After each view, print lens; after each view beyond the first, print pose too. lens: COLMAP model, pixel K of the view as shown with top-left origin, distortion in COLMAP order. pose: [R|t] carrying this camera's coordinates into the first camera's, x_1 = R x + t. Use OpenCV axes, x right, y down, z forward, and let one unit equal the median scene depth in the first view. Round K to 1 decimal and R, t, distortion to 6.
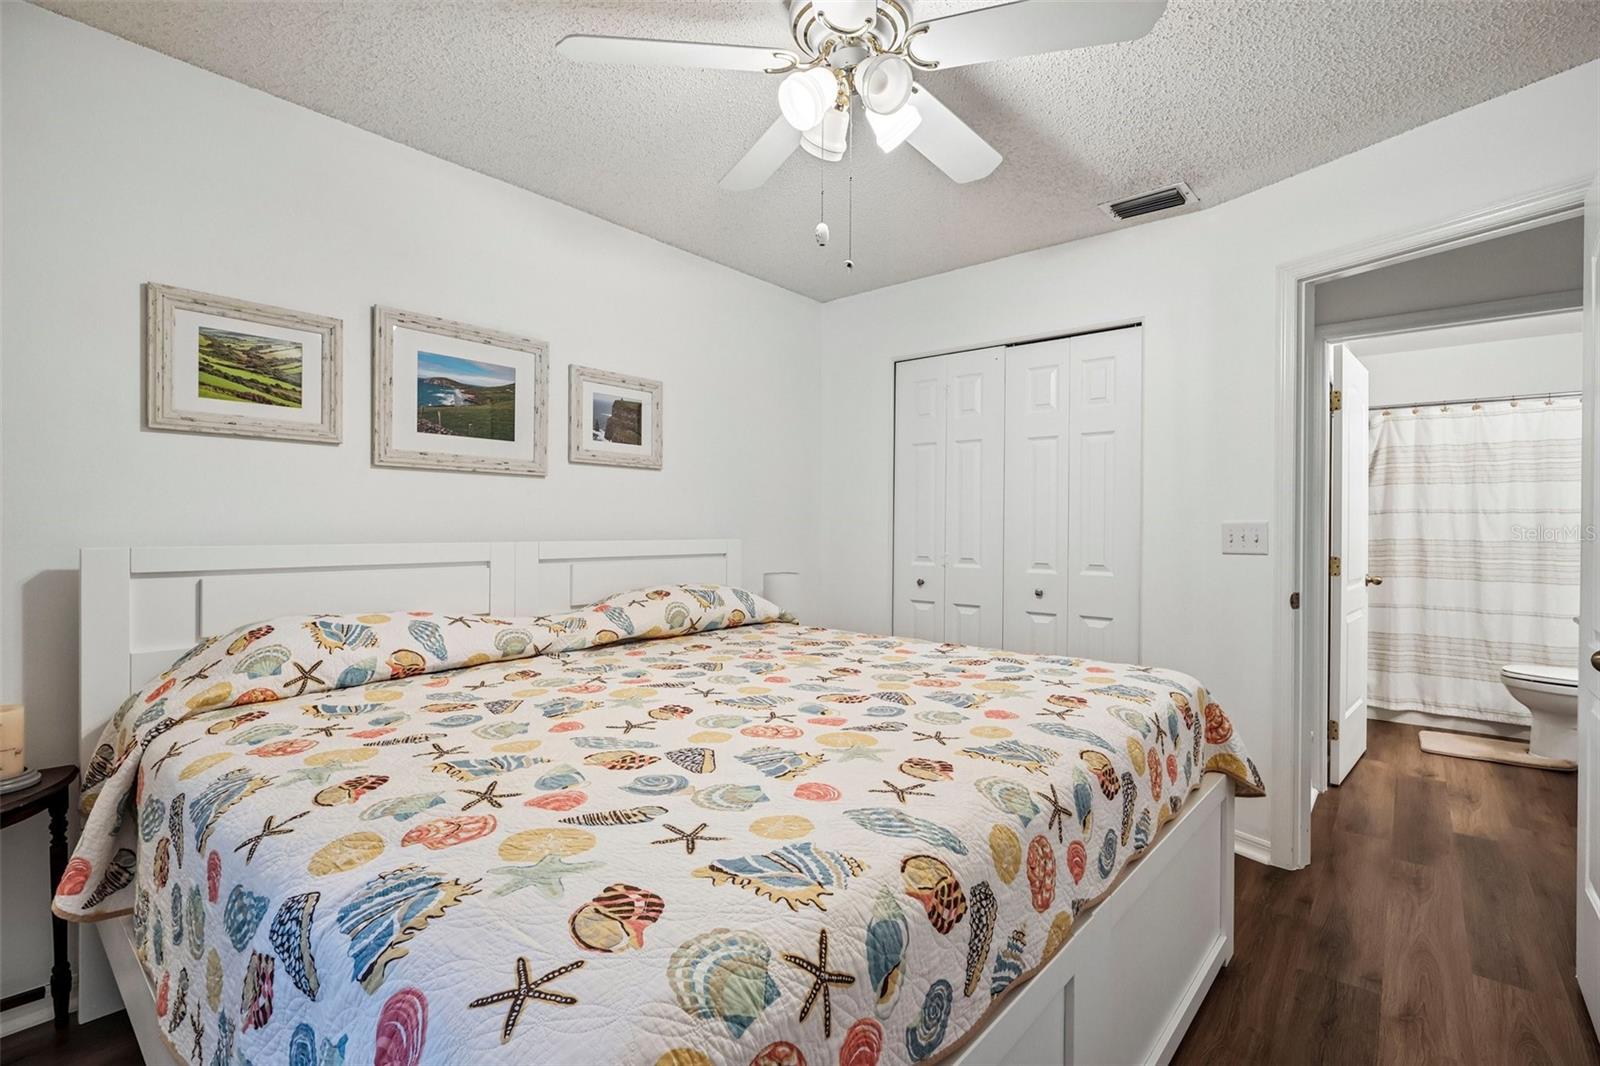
lens RADIAL K [[738.4, 0, 799.7], [0, 738.4, 531.2], [0, 0, 1]] dist [-0.004941, 0.001486]
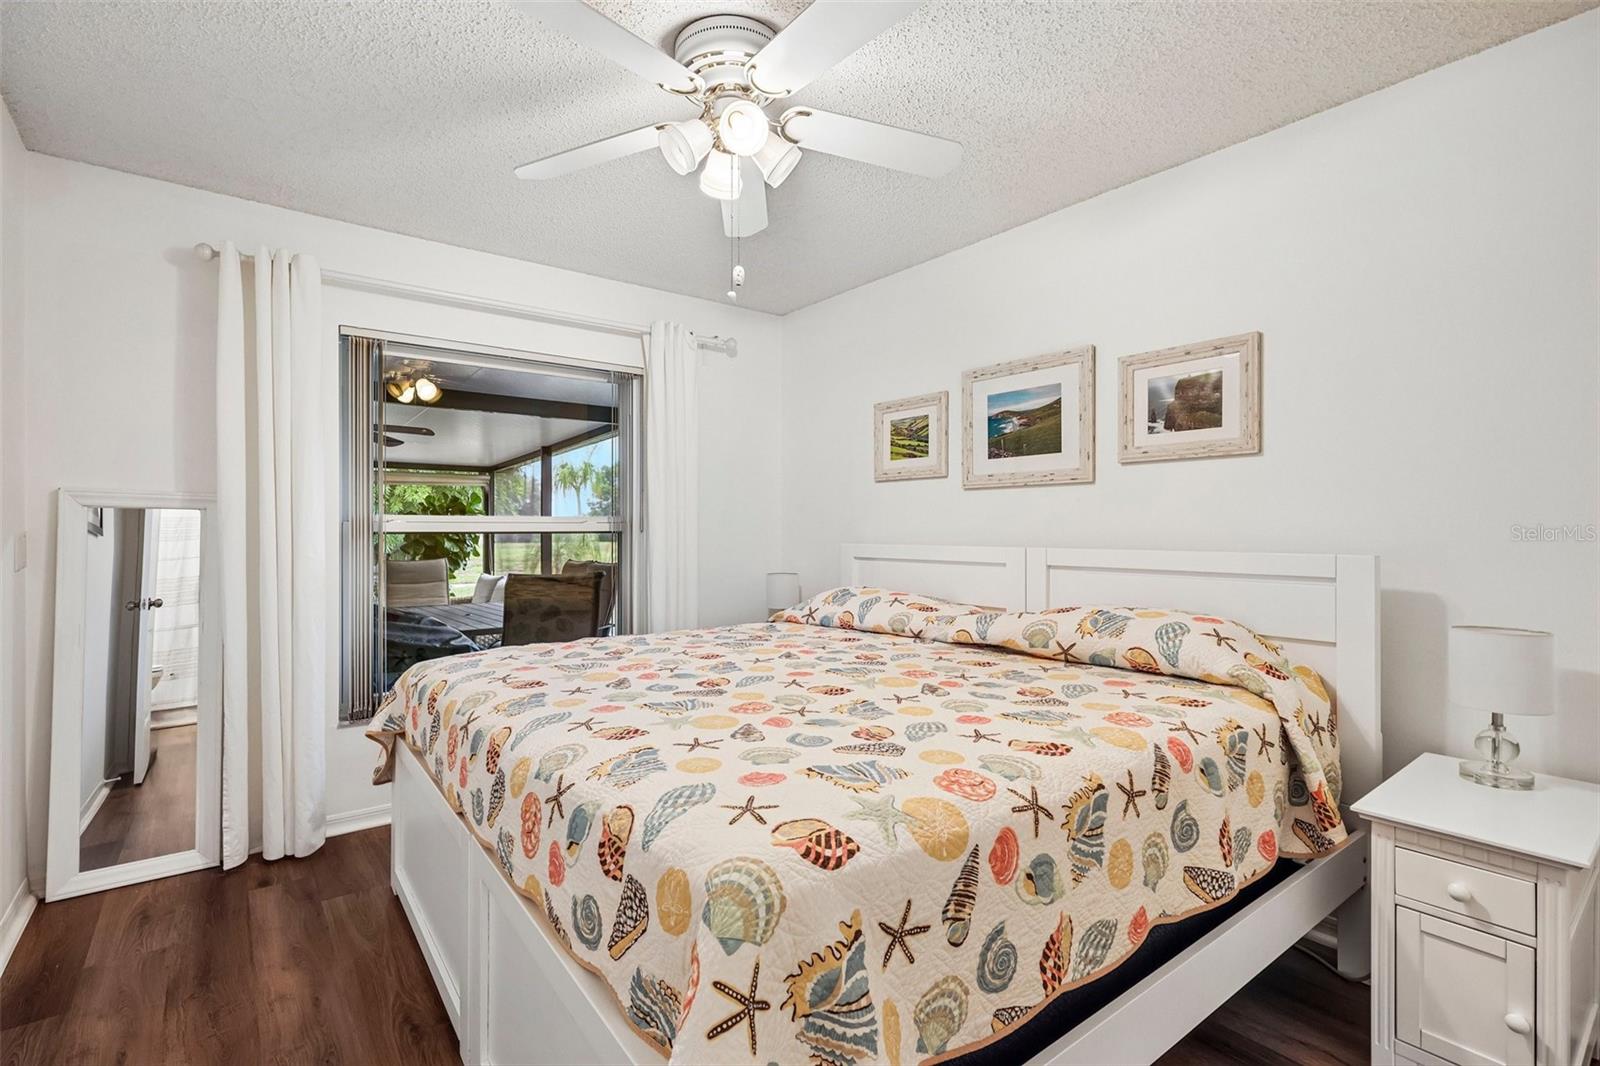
lens RADIAL K [[738.4, 0, 799.7], [0, 738.4, 531.2], [0, 0, 1]] dist [-0.004941, 0.001486]
pose [[-0.195003, -0.008808, -0.980763, 0.955106], [-0.011035, 0.999916, -0.006786, 0.001565], [0.980740, 0.009499, -0.195084, 1.127596]]
